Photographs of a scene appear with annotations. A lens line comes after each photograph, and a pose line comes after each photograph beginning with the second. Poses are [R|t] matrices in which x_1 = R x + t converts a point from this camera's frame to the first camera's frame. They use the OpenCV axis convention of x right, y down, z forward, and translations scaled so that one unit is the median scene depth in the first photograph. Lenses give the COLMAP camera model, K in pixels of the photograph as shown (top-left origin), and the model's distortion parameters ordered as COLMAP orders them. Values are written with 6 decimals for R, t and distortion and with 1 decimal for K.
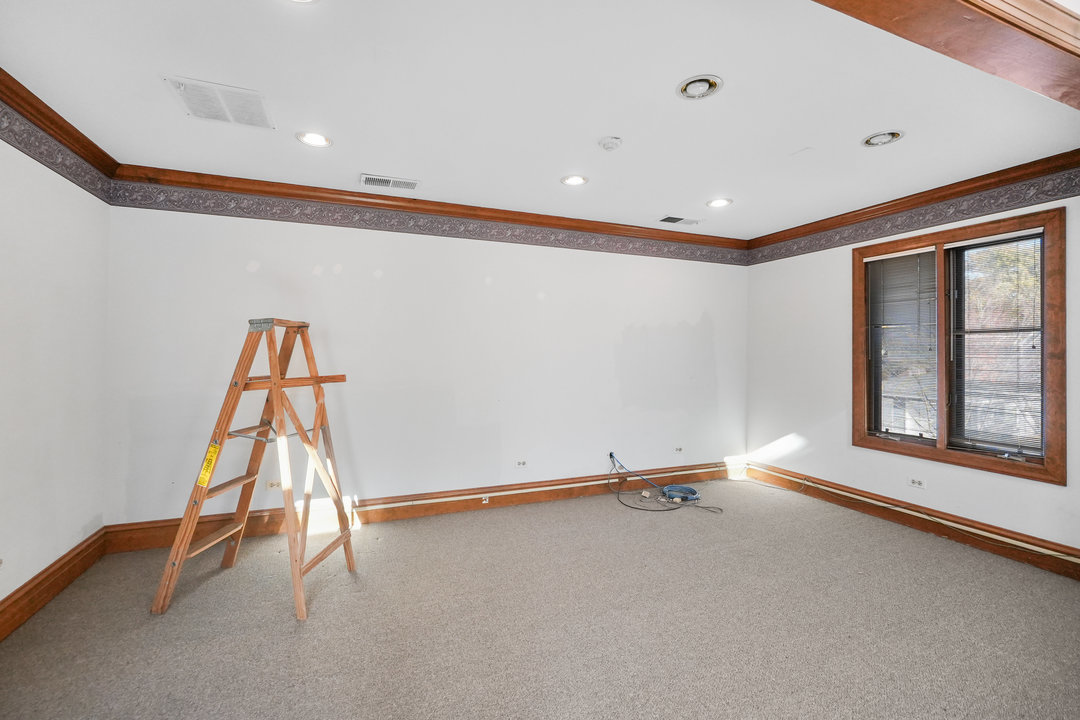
lens RADIAL K [[454.2, 0, 522.8], [0, 454.2, 350.0], [0, 0, 1]] dist [-0.013062, 0.000285]
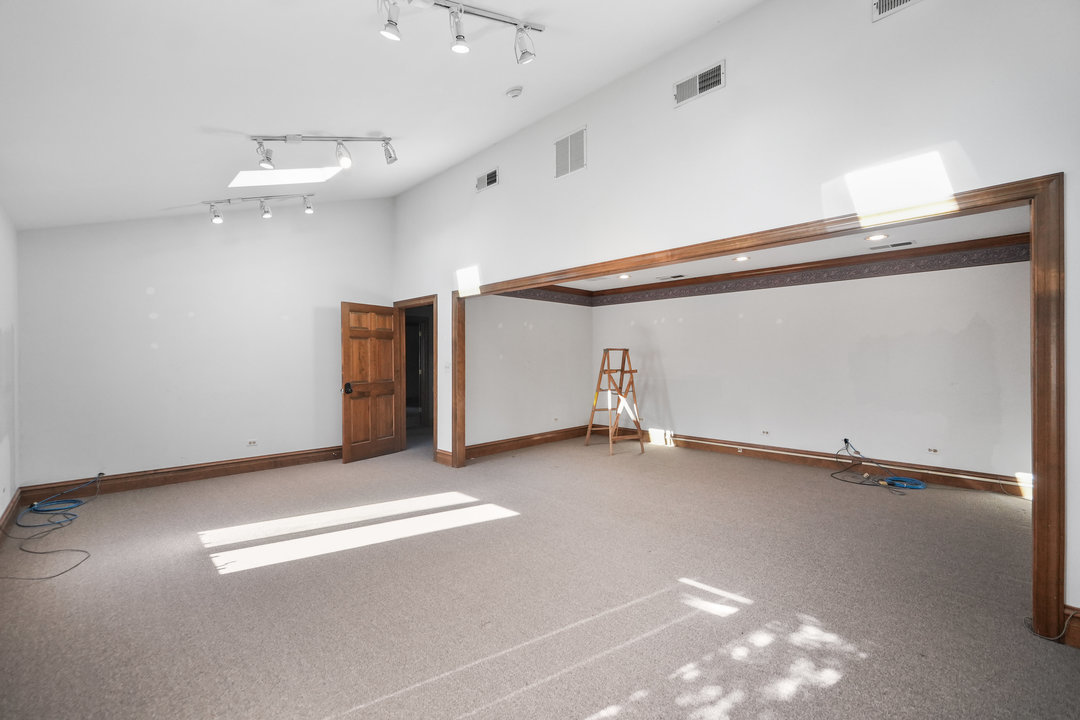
lens RADIAL K [[454.2, 0, 533.0], [0, 454.2, 364.5], [0, 0, 1]] dist [-0.013062, 0.000285]
pose [[0.408794, 0.007793, -0.912594, 1.102916], [0.007736, 0.999898, 0.012004, -0.004808], [0.912594, -0.011967, 0.408692, -0.349800]]
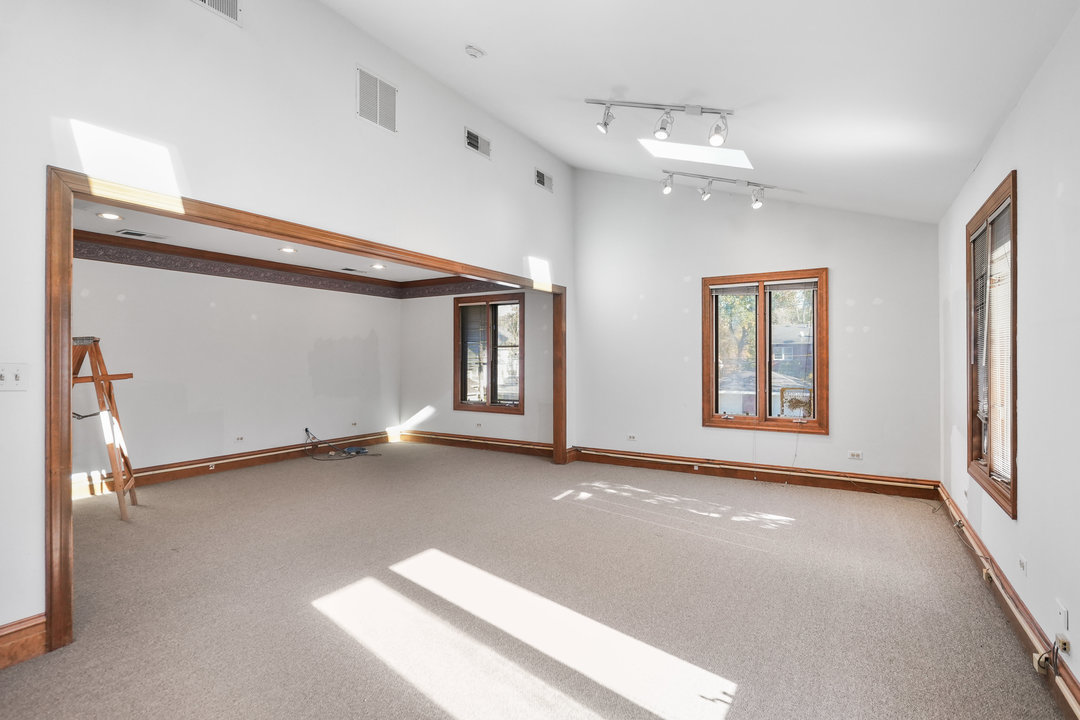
lens RADIAL K [[521.7, 0, 536.0], [0, 521.7, 356.9], [0, 0, 1]] dist [-0.025891, -0.000924]
pose [[0.791161, -0.003948, 0.611595, -0.257235], [0.001831, 0.999990, 0.004086, -0.002991], [-0.611605, -0.002113, 0.791161, -0.812442]]
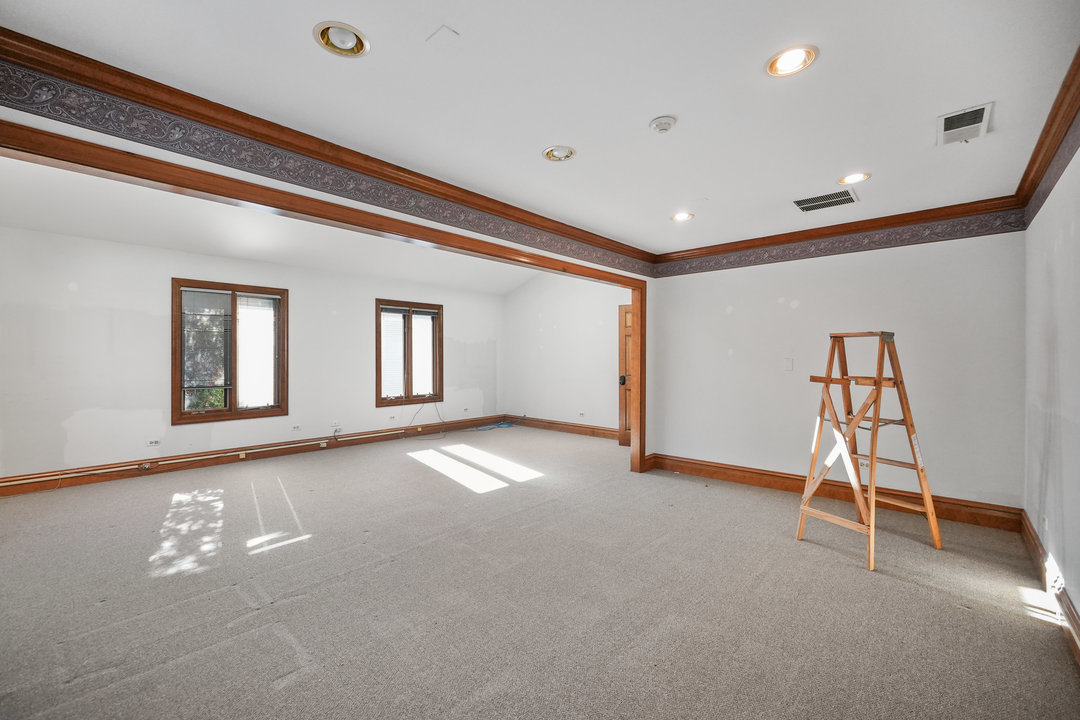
lens RADIAL K [[454.2, 0, 539.5], [0, 454.2, 363.9], [0, 0, 1]] dist [-0.013062, 0.000285]
pose [[-0.892474, 0.000295, -0.451098, 0.542778], [-0.004850, 0.999936, 0.010249, 0.008142], [0.451072, 0.011335, -0.892415, 1.117708]]
